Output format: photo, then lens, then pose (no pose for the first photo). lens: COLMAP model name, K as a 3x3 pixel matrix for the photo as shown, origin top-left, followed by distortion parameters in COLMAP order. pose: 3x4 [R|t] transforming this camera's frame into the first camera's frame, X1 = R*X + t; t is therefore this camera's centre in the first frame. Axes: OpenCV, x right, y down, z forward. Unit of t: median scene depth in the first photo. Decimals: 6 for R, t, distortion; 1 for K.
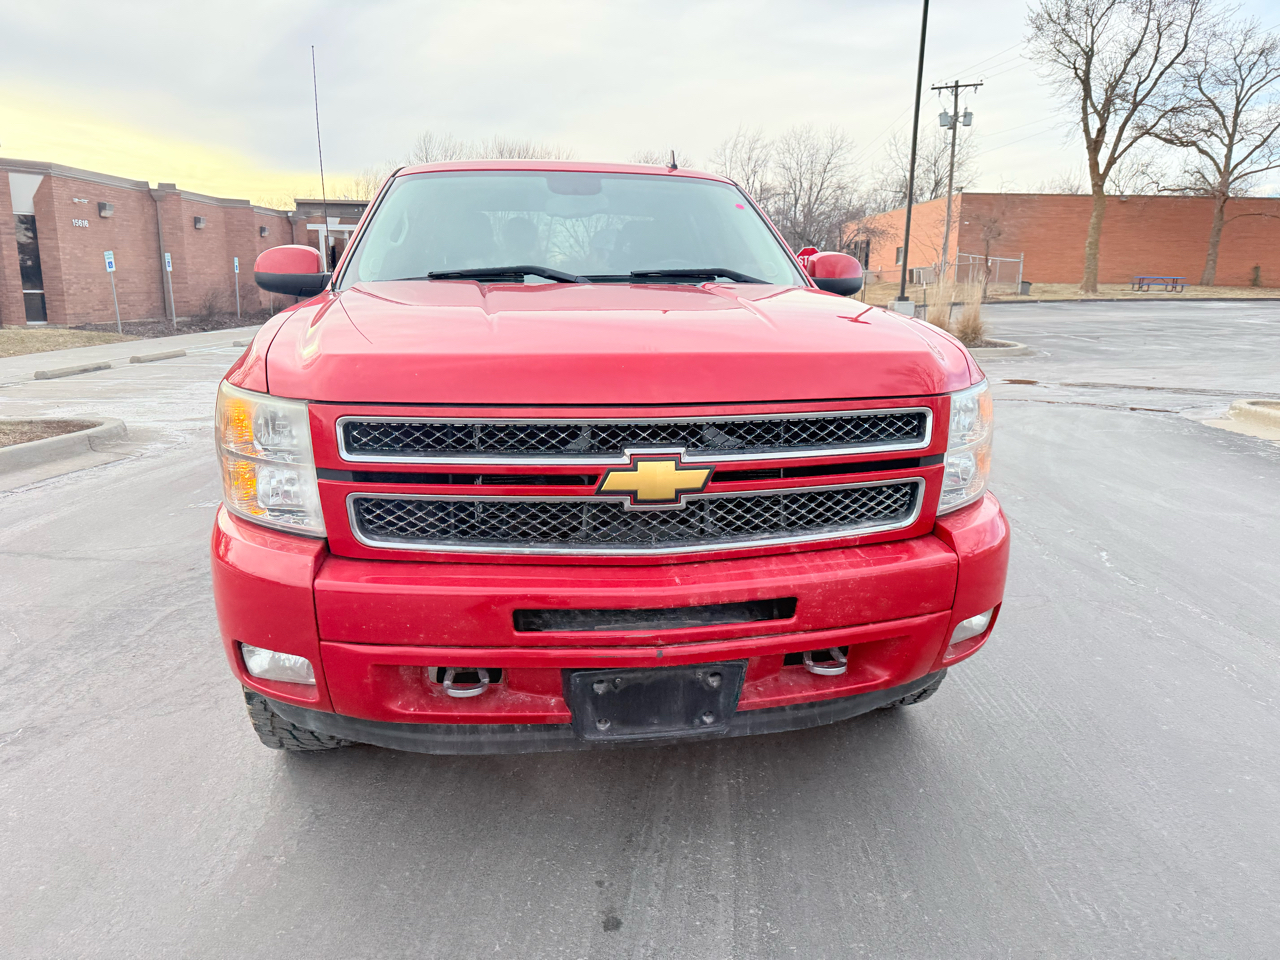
lens RADIAL K [[914.9, 0, 641.0], [0, 914.9, 464.6], [0, 0, 1]] dist [0.036825, -0.038174]
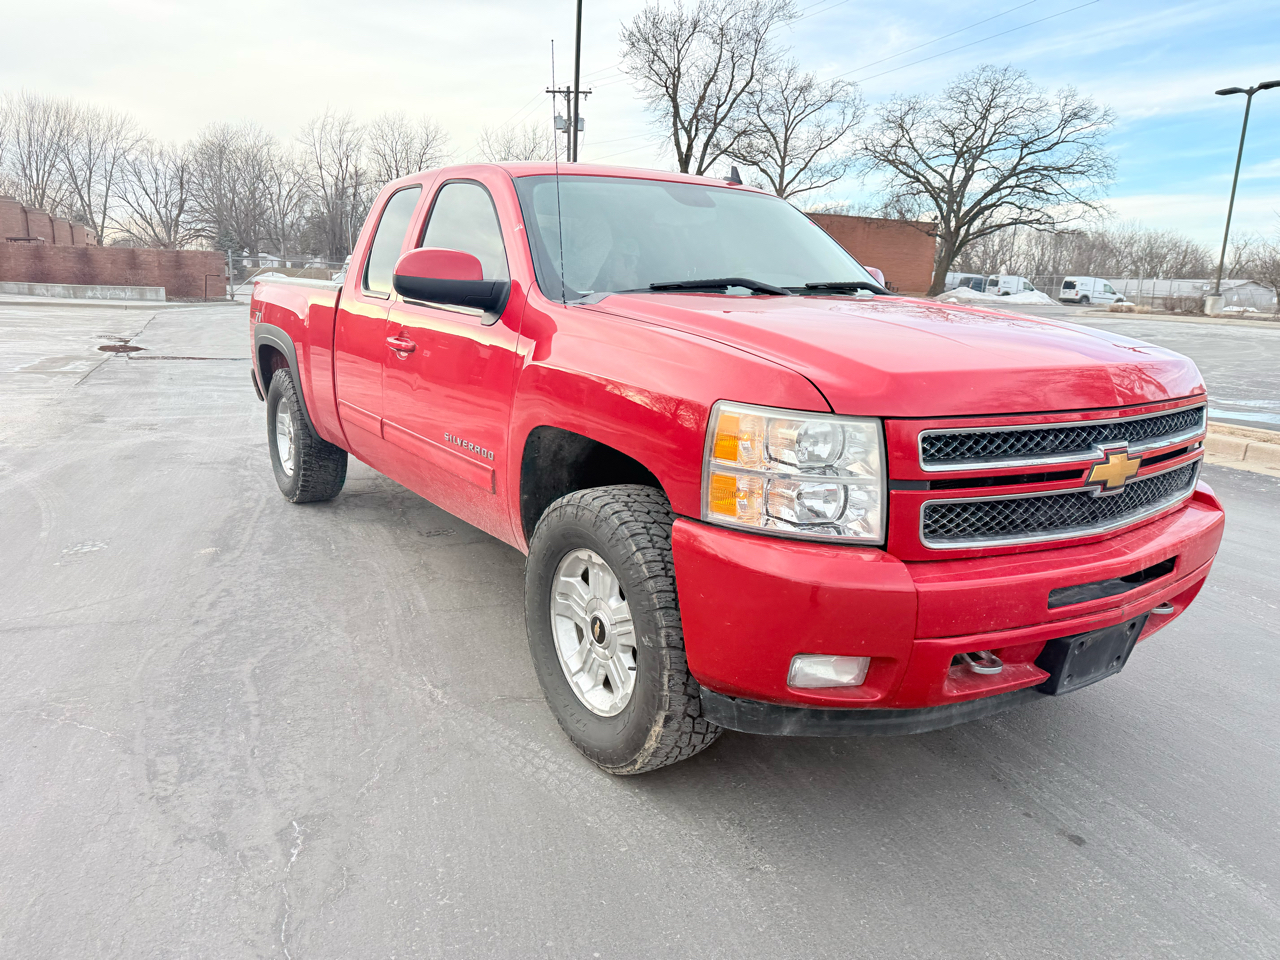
lens RADIAL K [[906.7, 0, 640.0], [0, 906.7, 480.0], [0, 0, 1]] dist [0.042718, -0.047267]
pose [[0.908871, -0.071101, 0.410973, -0.700222], [0.060178, 0.997407, 0.039474, -0.037012], [-0.412714, -0.011146, 0.910792, 0.106058]]
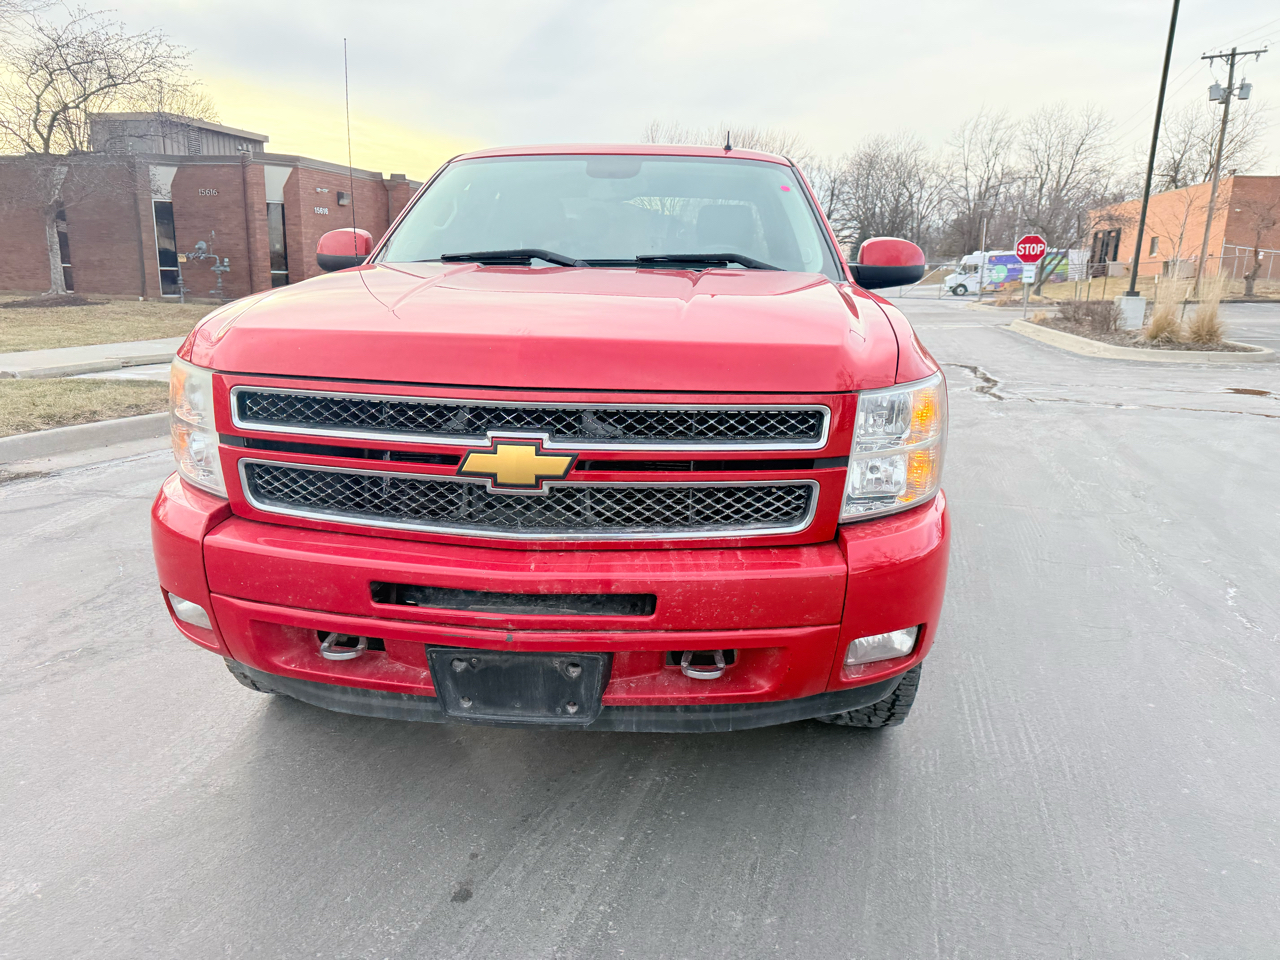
lens RADIAL K [[916.7, 0, 640.0], [0, 916.7, 480.0], [0, 0, 1]] dist [0.034810, -0.036430]
pose [[0.972166, 0.066684, -0.224601, 0.248713], [-0.060489, 0.997577, 0.034362, -0.005673], [0.226348, -0.019820, 0.973845, 0.039982]]
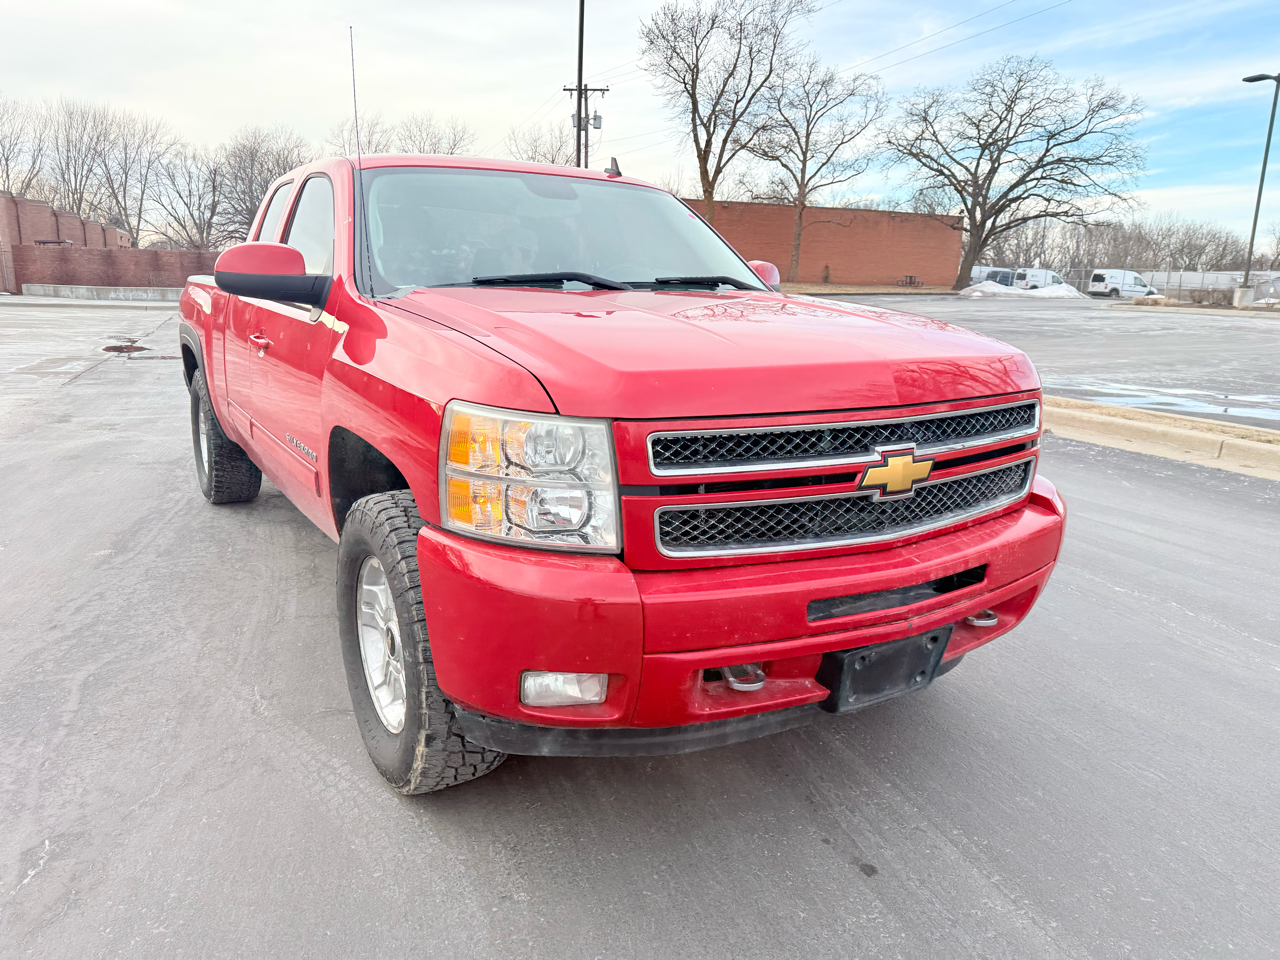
lens RADIAL K [[906.7, 0, 639.3], [0, 906.7, 471.6], [0, 0, 1]] dist [0.051645, -0.064147]
pose [[0.922371, -0.070058, 0.379899, -0.471716], [0.062820, 0.997530, 0.031432, -0.027136], [-0.381163, -0.005127, 0.924494, 0.055343]]
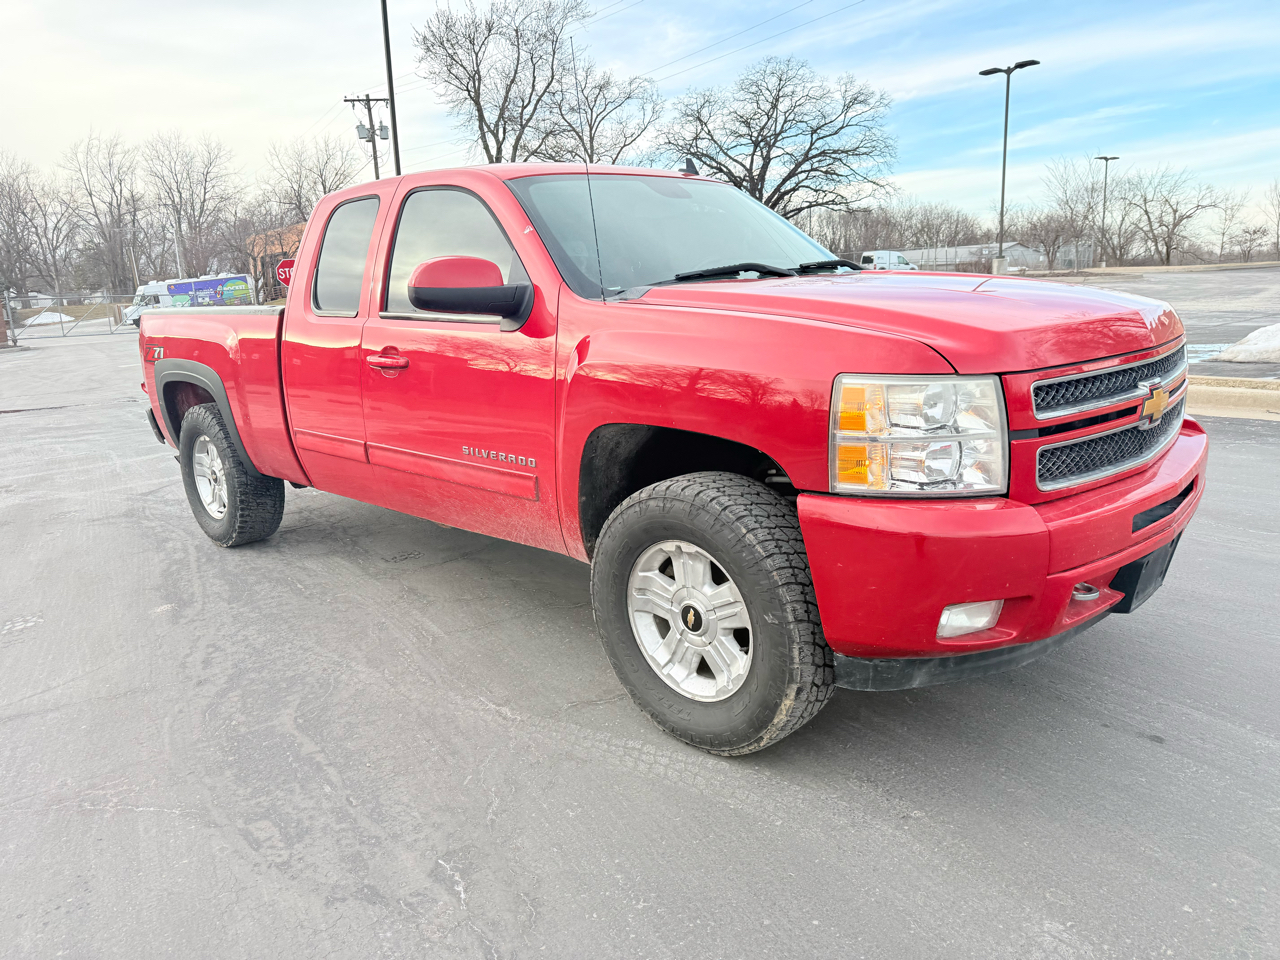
lens RADIAL K [[901.0, 0, 637.7], [0, 901.0, 481.1], [0, 0, 1]] dist [0.047095, -0.040501]
pose [[0.808208, -0.176784, 0.561736, -0.911507], [0.172159, 0.983135, 0.061706, -0.056431], [-0.563171, 0.046836, 0.825012, 0.223468]]
